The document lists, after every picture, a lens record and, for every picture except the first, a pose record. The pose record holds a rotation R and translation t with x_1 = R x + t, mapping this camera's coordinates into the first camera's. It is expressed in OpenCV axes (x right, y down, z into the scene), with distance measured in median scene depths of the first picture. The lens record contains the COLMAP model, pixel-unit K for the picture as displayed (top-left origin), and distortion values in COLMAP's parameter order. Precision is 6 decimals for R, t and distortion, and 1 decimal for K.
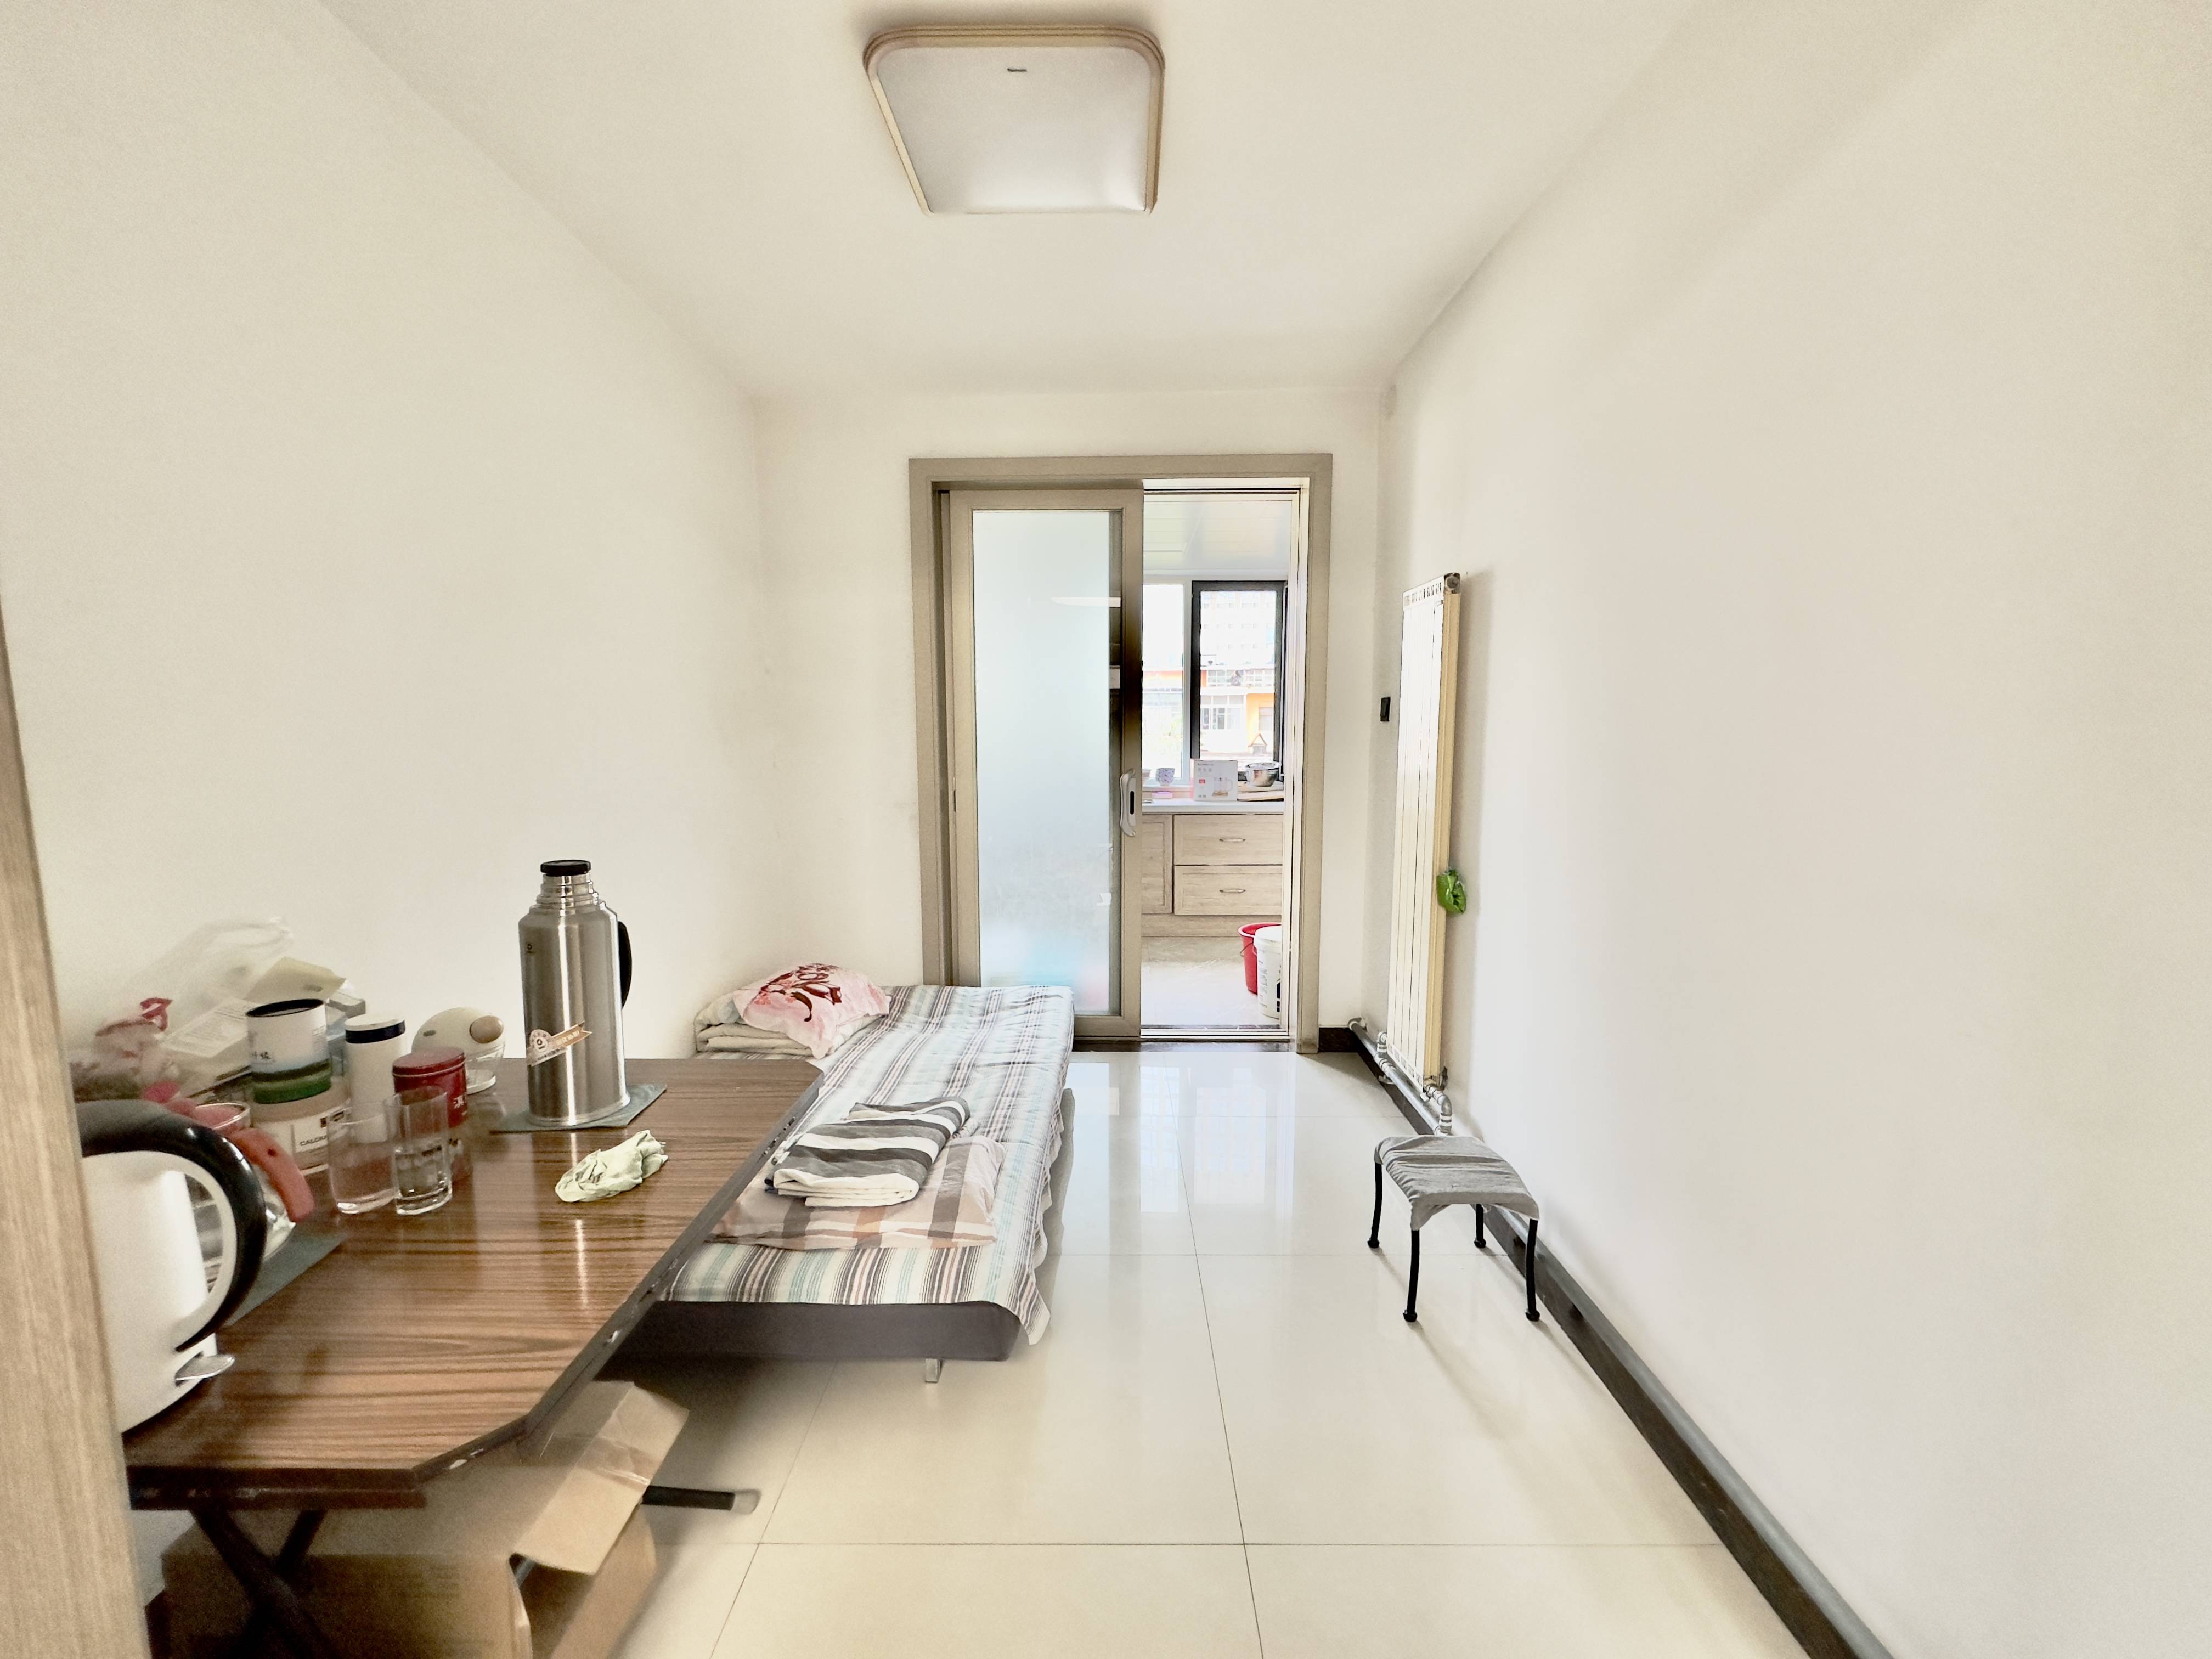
lens RADIAL K [[884.7, 0, 1112.9], [0, 884.7, 824.3], [0, 0, 1]] dist [-0.003815, -0.000207]
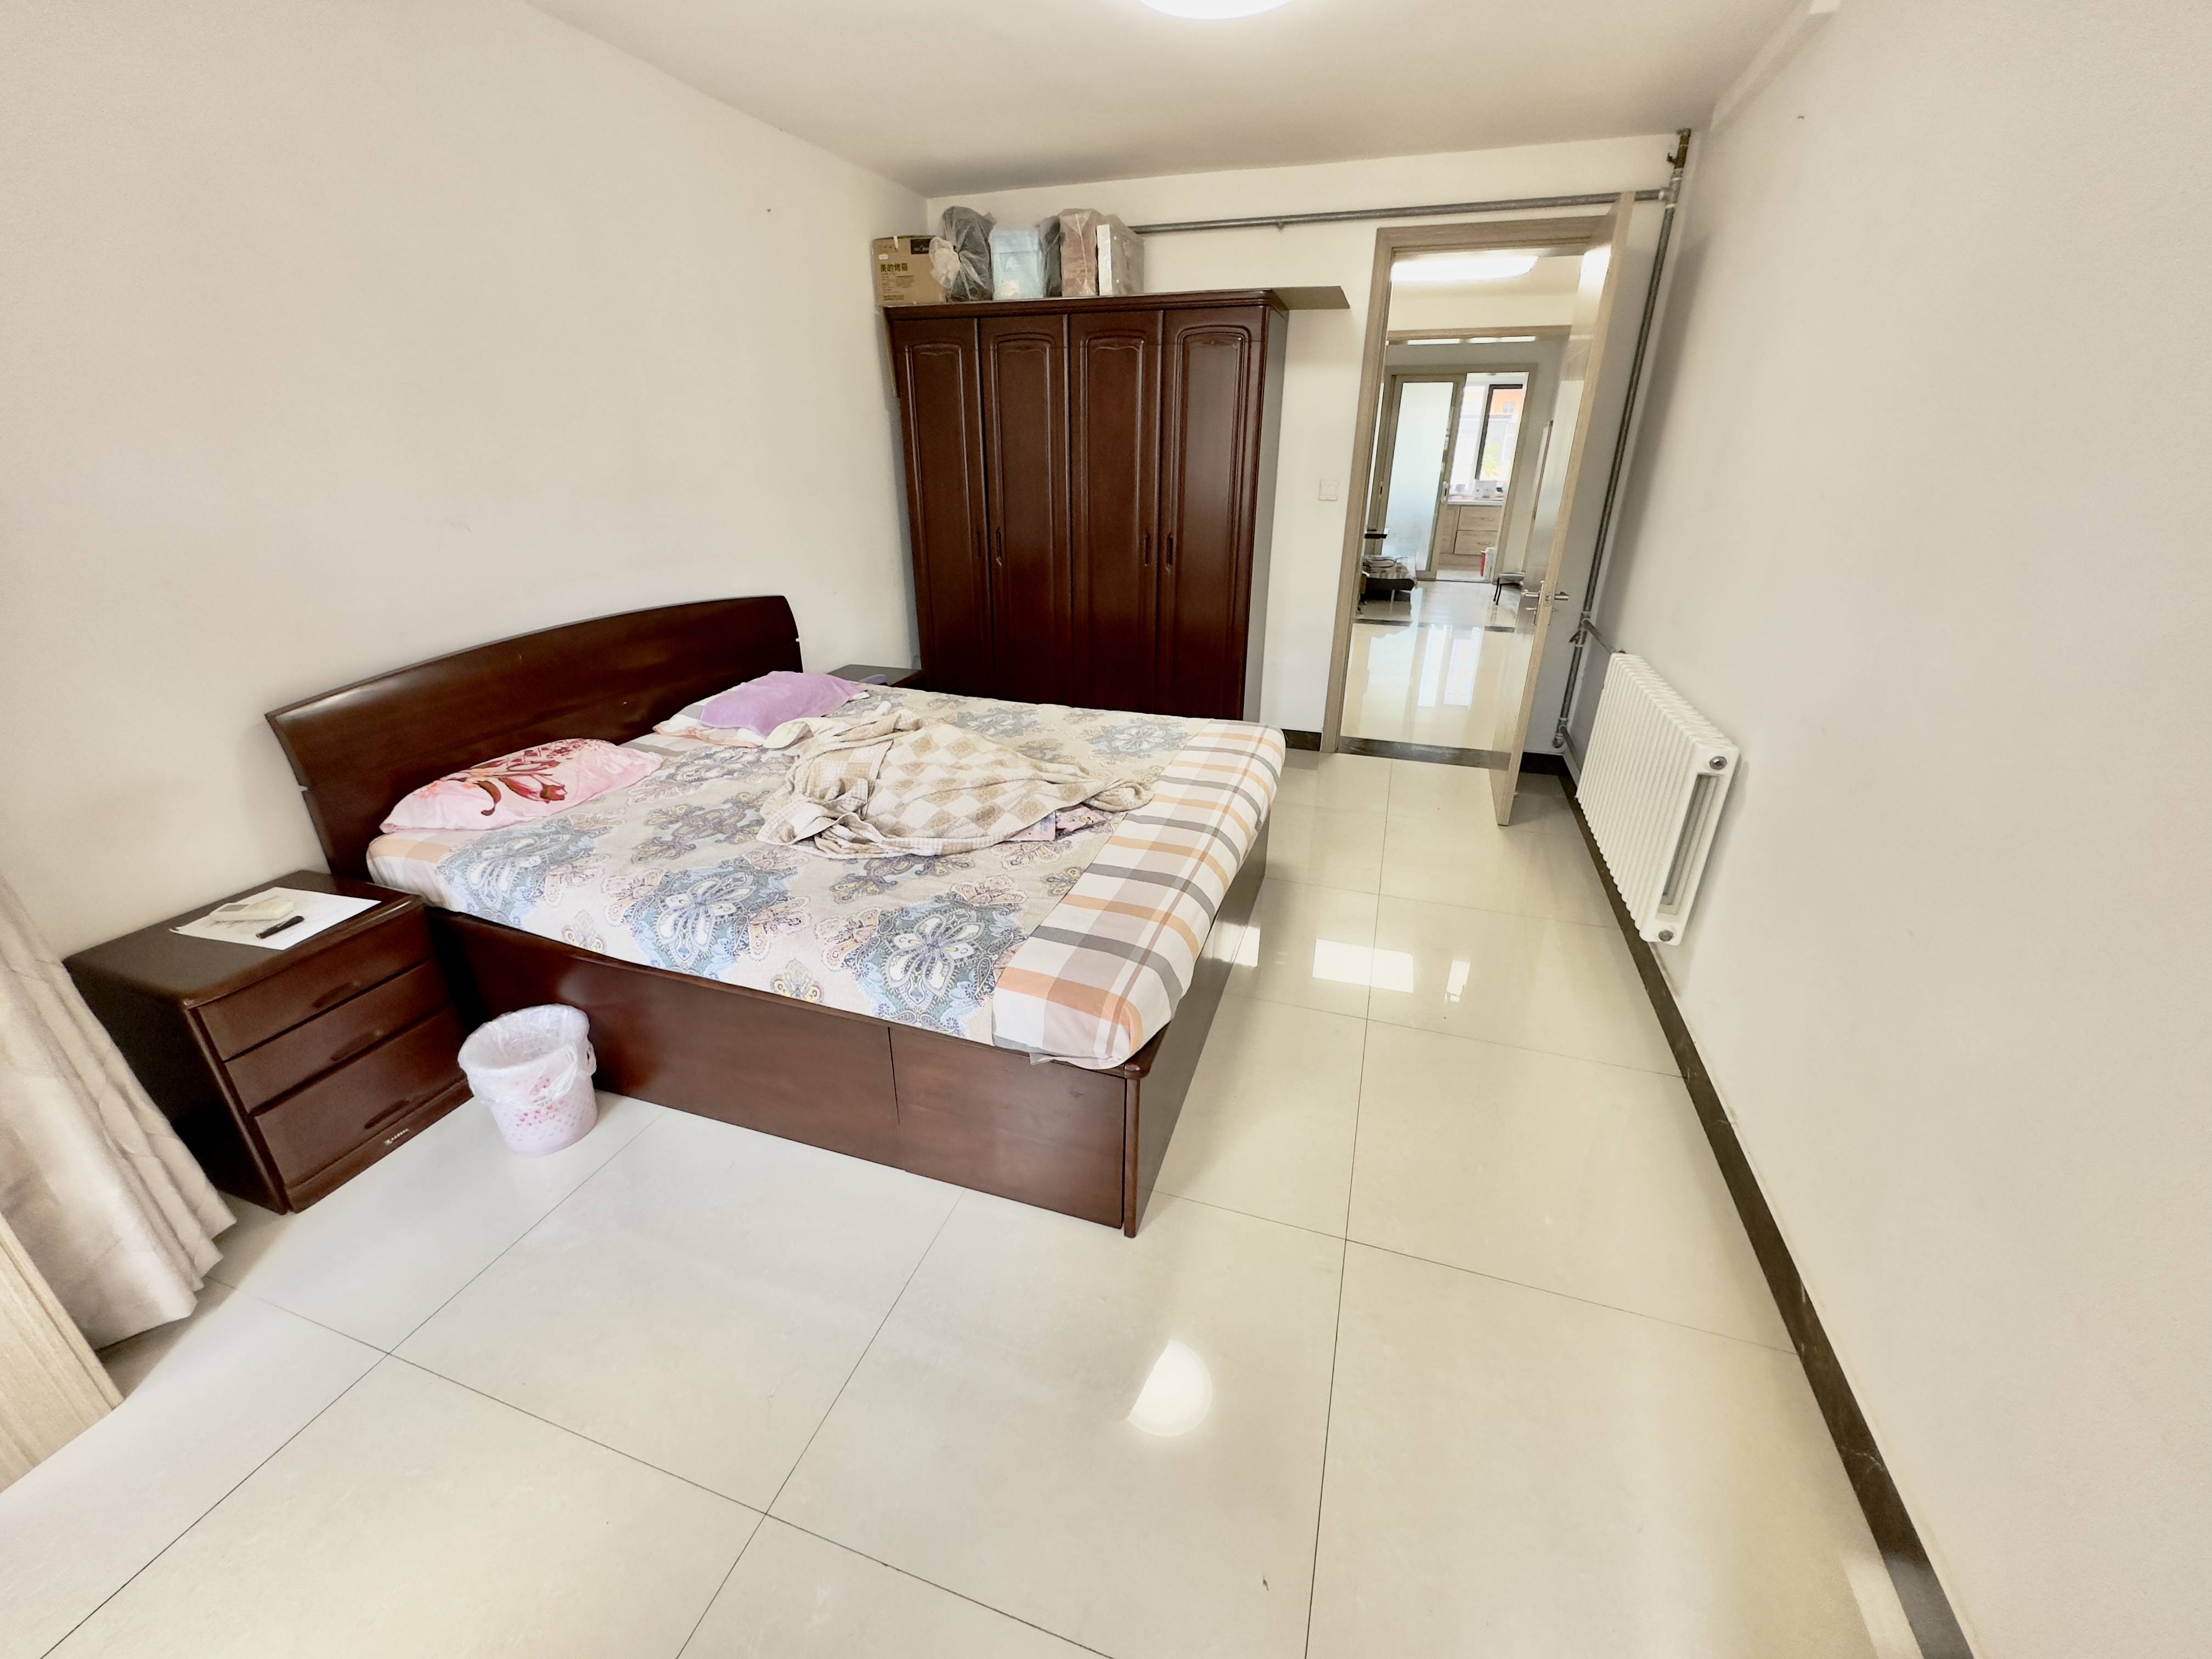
lens RADIAL K [[884.7, 0, 1102.7], [0, 884.7, 836.9], [0, 0, 1]] dist [-0.003815, -0.000207]
pose [[0.953070, 0.127702, -0.274500, -0.071300], [-0.040222, 0.952057, 0.303264, 0.139350], [0.300068, -0.277991, 0.912513, -1.476052]]
